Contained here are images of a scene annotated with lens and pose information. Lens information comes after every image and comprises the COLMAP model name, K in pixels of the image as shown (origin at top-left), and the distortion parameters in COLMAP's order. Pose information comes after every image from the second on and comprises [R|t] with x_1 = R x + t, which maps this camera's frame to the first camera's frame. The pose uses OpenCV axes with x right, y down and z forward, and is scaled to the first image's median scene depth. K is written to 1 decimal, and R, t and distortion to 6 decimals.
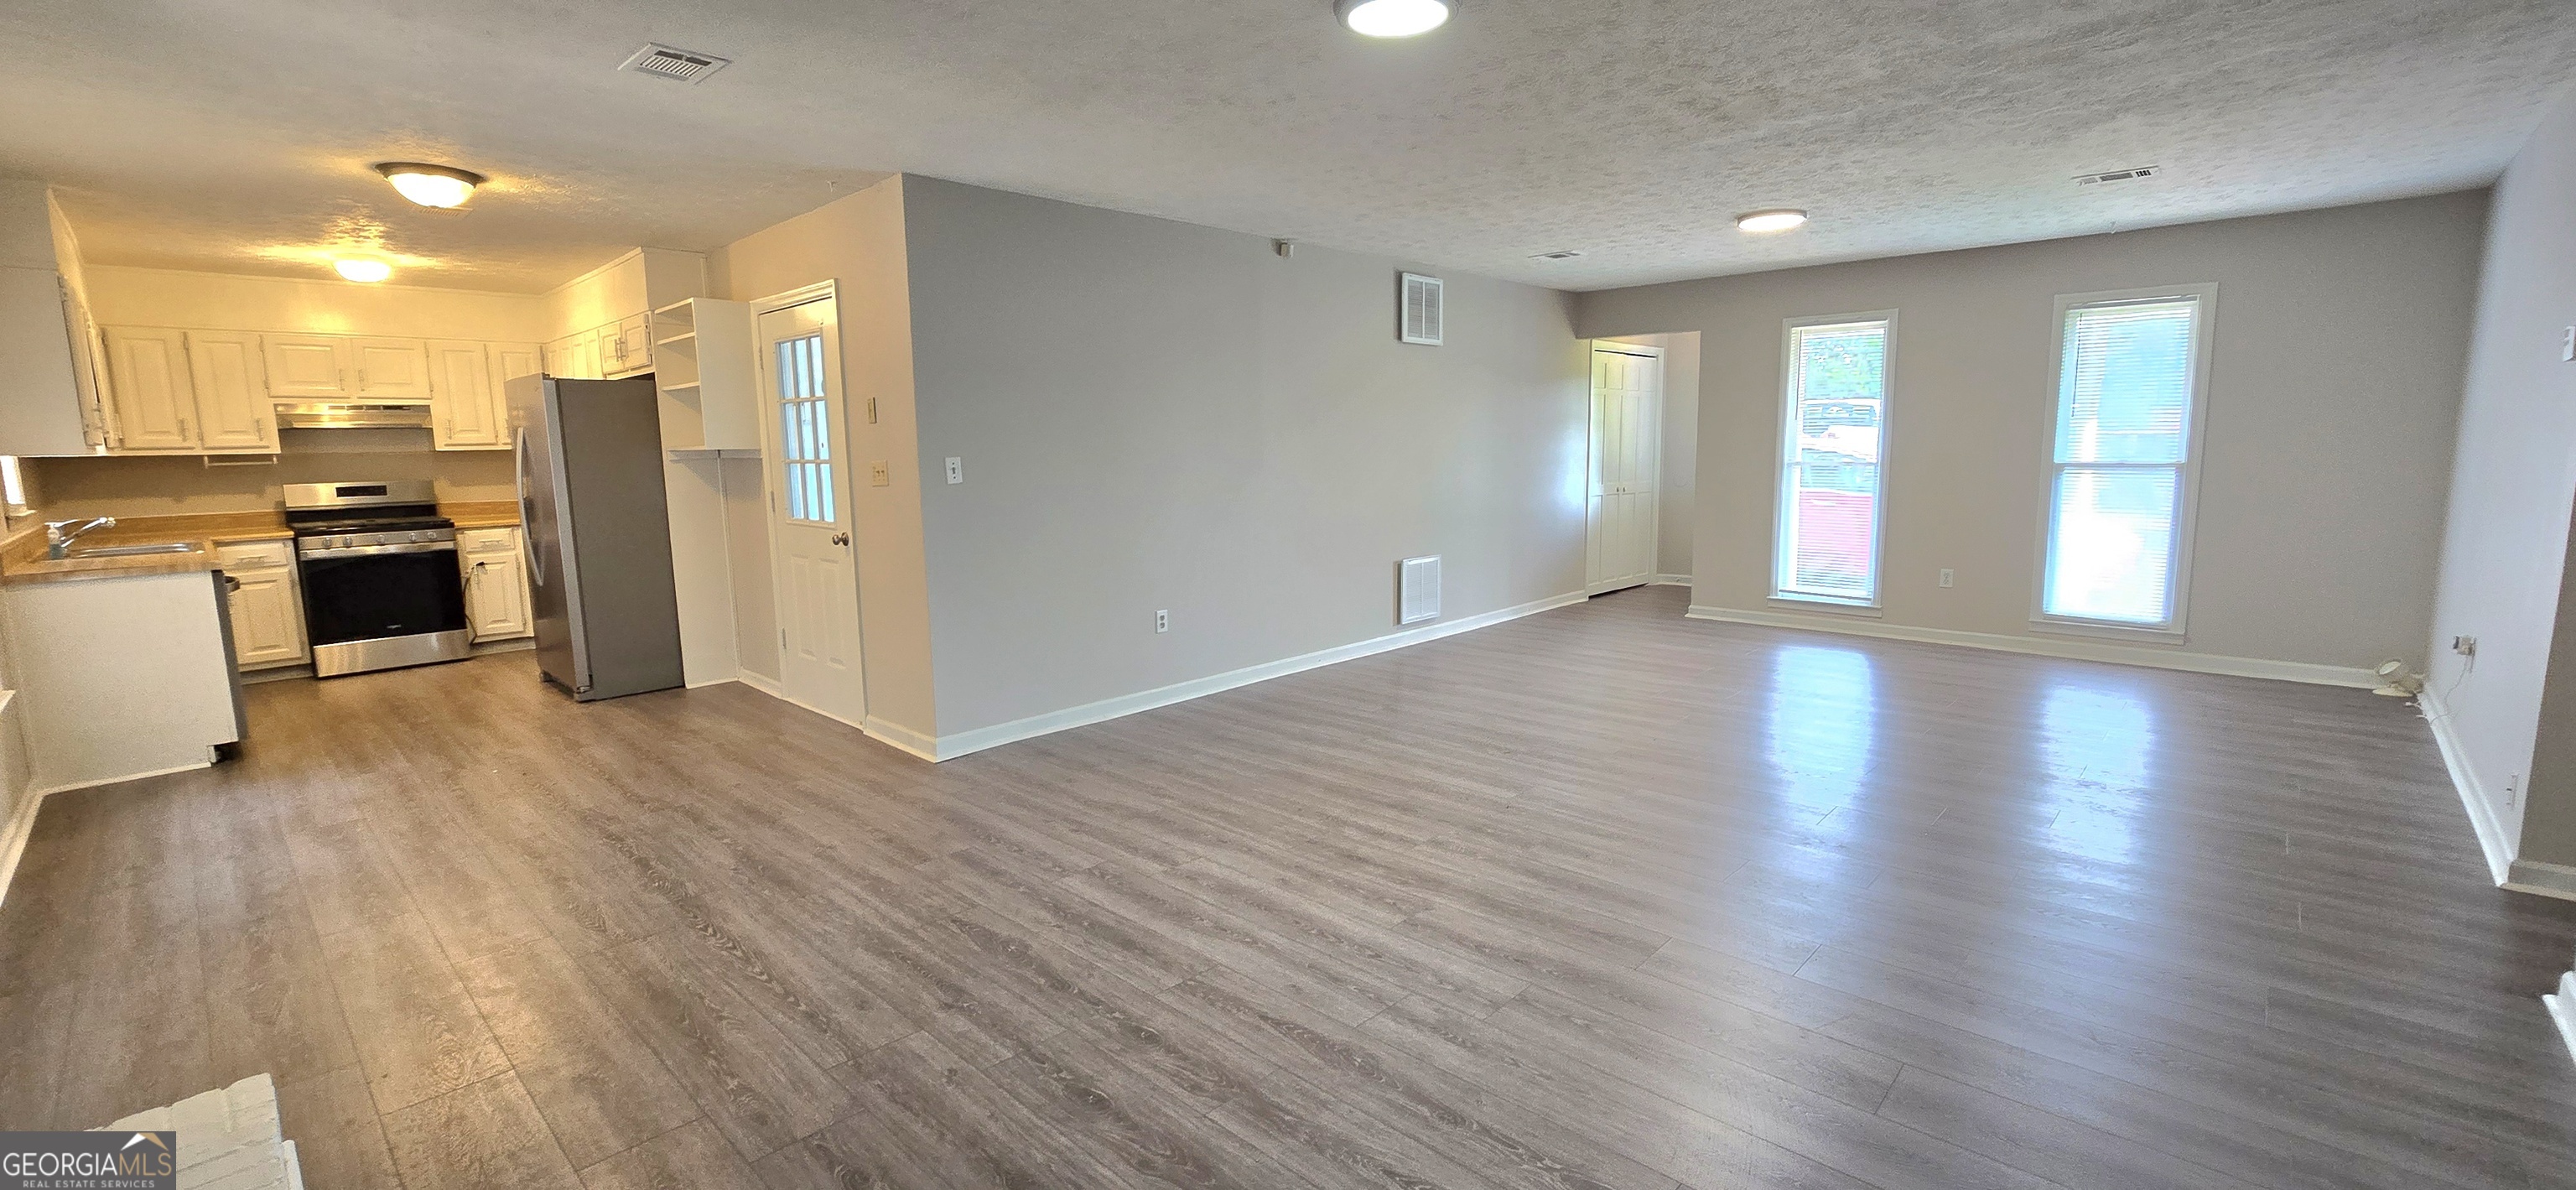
lens RADIAL K [[1060.2, 0, 1285.2], [0, 1060.2, 590.2], [0, 0, 1]] dist [-0.003044, -0.000156]
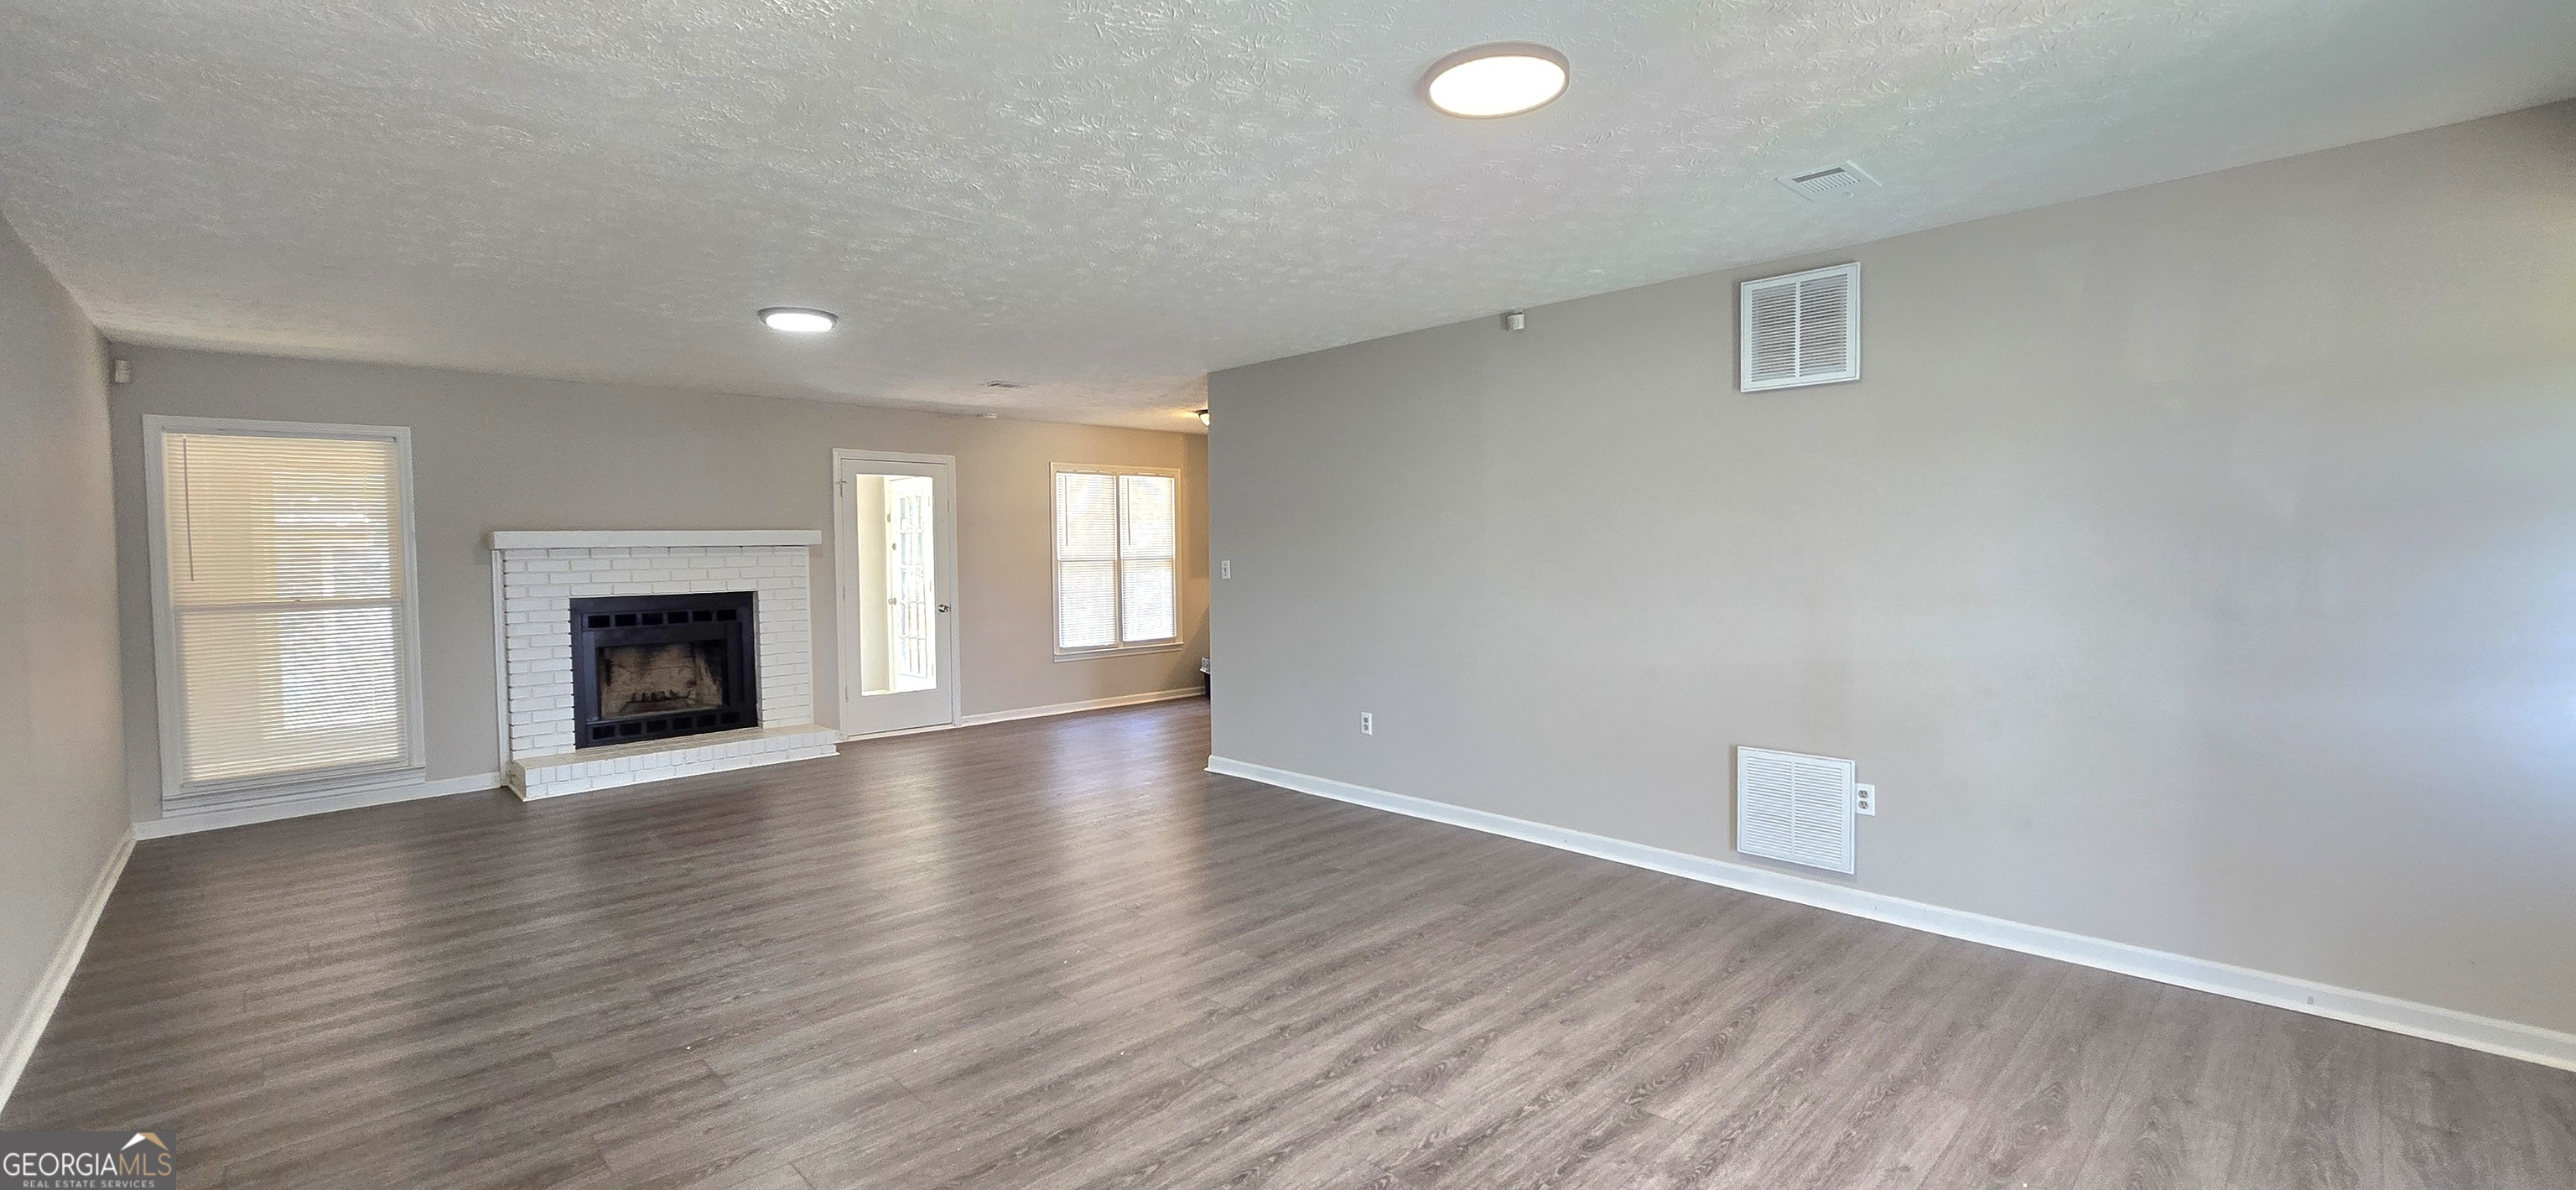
lens RADIAL K [[1060.2, 0, 1285.2], [0, 1060.2, 590.2], [0, 0, 1]] dist [-0.003044, -0.000156]
pose [[-0.047919, 0.053710, -0.997406, 0.776706], [-0.128691, 0.989899, 0.059489, -0.128407], [0.990526, 0.131208, -0.040523, 0.813732]]
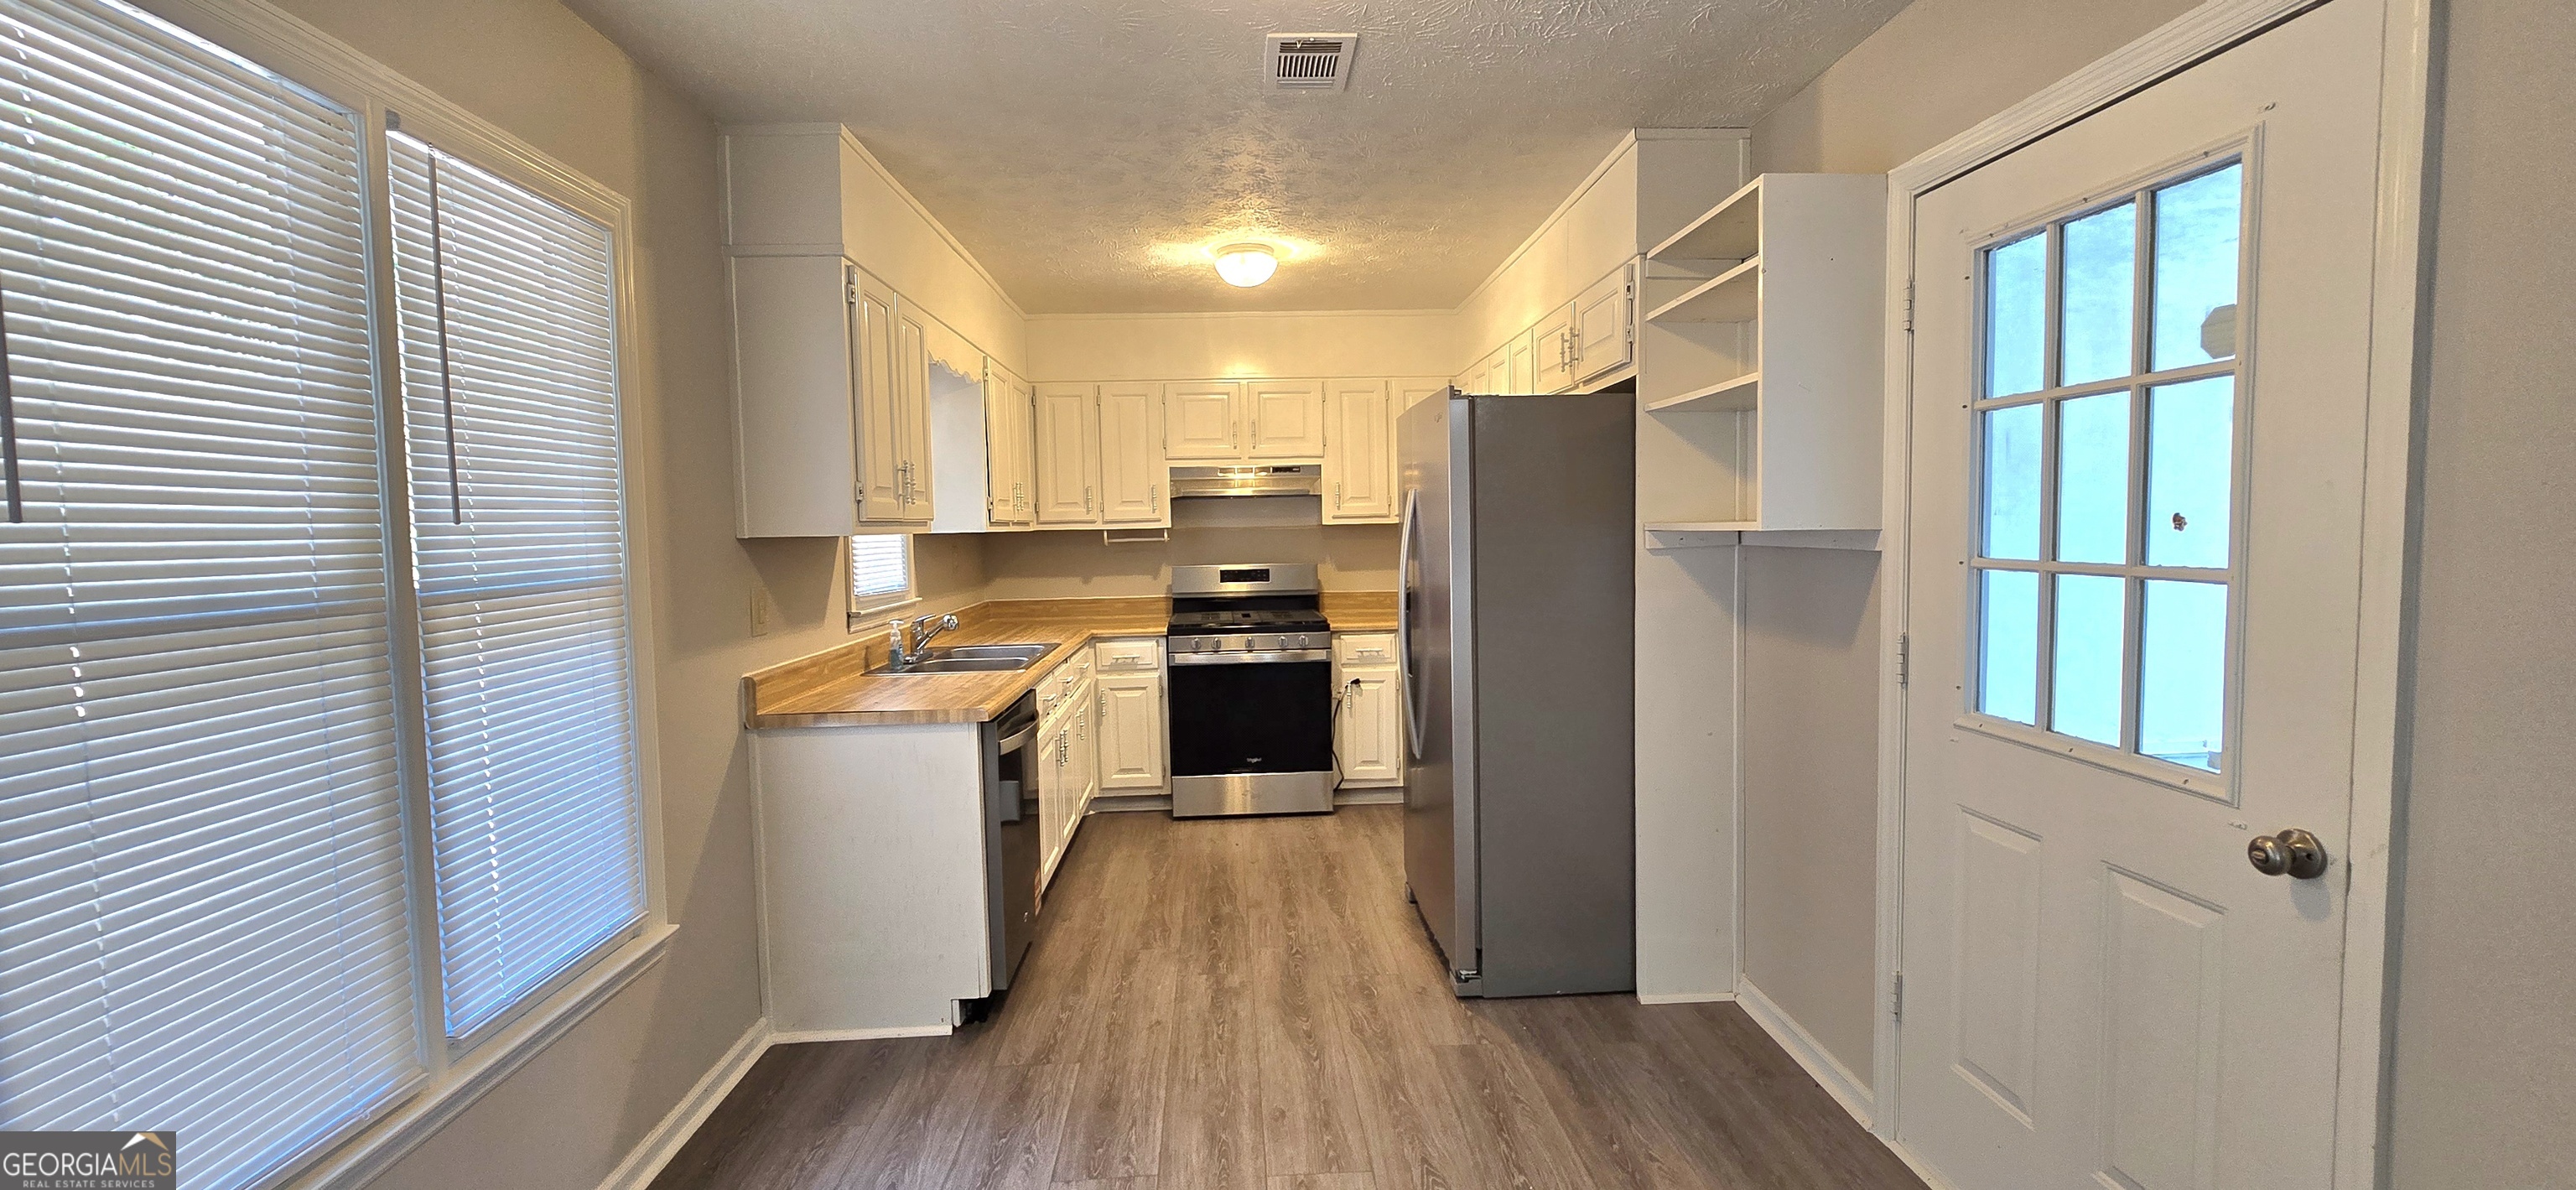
lens RADIAL K [[1060.2, 0, 1285.2], [0, 1060.2, 590.2], [0, 0, 1]] dist [-0.003044, -0.000156]
pose [[0.729449, 0.046257, -0.682469, -0.337092], [-0.090221, 0.995501, -0.028957, -0.067784], [0.678059, 0.082696, 0.730341, 0.480288]]
